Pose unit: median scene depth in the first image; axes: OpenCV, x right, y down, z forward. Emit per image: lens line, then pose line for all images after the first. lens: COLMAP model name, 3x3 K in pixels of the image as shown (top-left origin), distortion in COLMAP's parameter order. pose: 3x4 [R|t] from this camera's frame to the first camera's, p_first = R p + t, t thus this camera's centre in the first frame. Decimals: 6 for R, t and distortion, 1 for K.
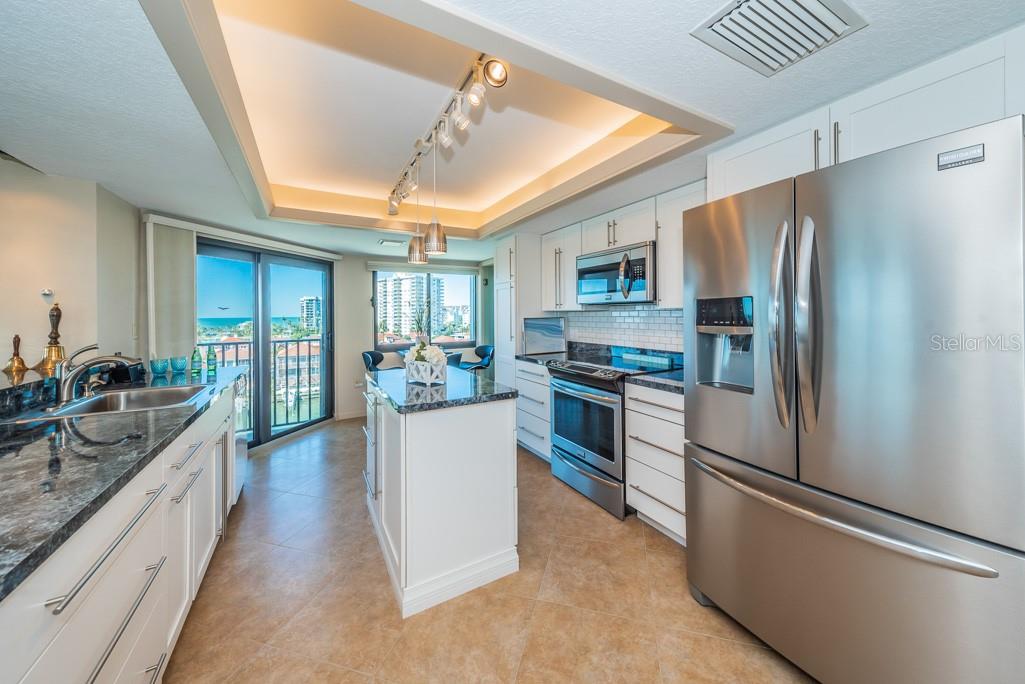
lens RADIAL K [[364.0, 0, 523.7], [0, 364.0, 312.4], [0, 0, 1]] dist [0.000196, -0.000821]
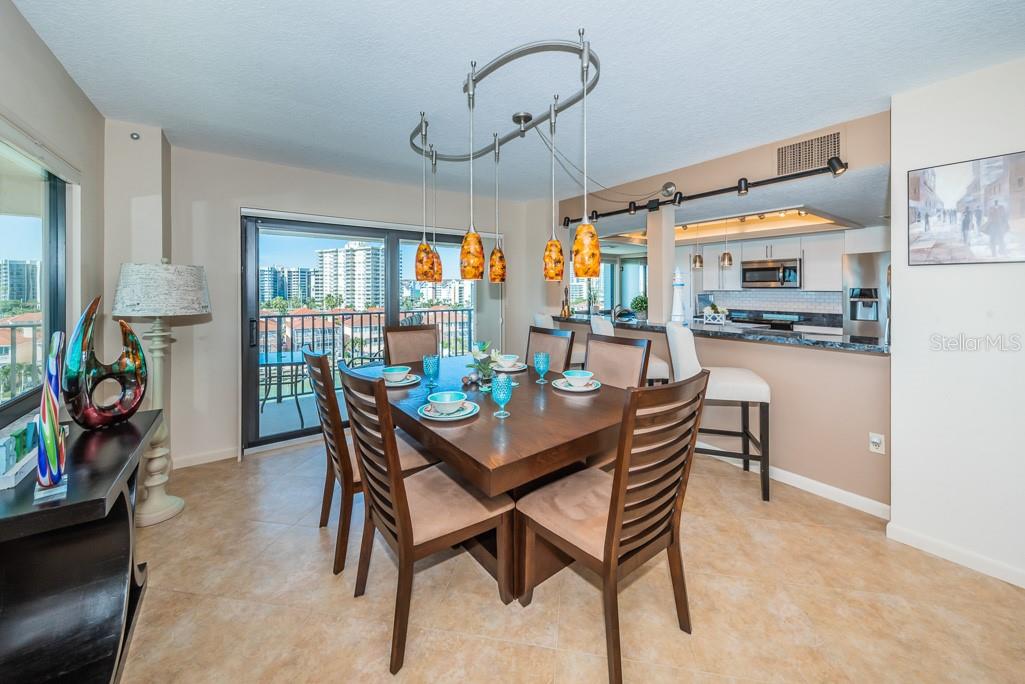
lens RADIAL K [[372.6, 0, 517.6], [0, 372.6, 284.4], [0, 0, 1]] dist [-0.002773, -0.000324]
pose [[0.996145, 0.013572, 0.086663, -1.295031], [-0.012806, 0.999874, -0.009394, -0.004747], [-0.086780, 0.008248, 0.996193, -0.880440]]
